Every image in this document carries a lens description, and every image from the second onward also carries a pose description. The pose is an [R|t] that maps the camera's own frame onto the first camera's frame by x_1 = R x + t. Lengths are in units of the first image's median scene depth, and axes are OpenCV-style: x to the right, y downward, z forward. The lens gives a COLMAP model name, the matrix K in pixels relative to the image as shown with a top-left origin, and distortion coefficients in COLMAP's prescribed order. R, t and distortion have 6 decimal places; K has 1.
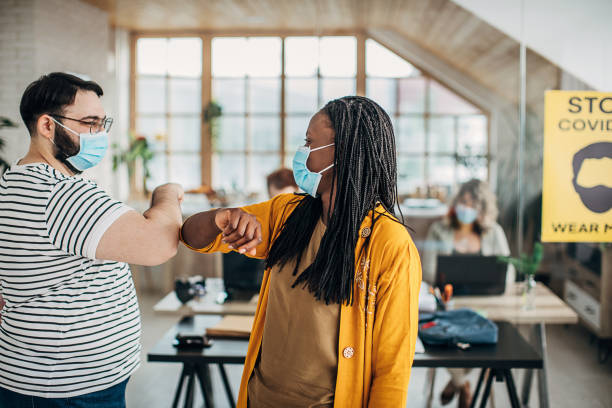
lens RADIAL K [[898.3, 0, 306.0], [0, 898.3, 204.0], [0, 0, 1]] dist [-0.144850, 0.147175]
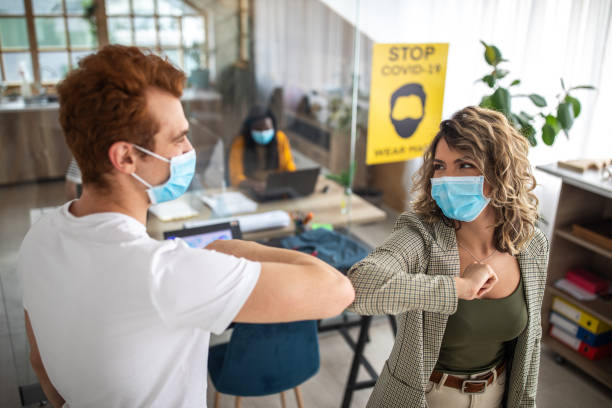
lens RADIAL K [[590.3, 0, 306.0], [0, 590.3, 204.0], [0, 0, 1]] dist [-0.007771, -0.012253]
pose [[0.880536, -0.145971, 0.450941, -0.187642], [0.023550, 0.963695, 0.265966, -0.122419], [-0.473393, -0.223573, 0.852006, 0.296011]]
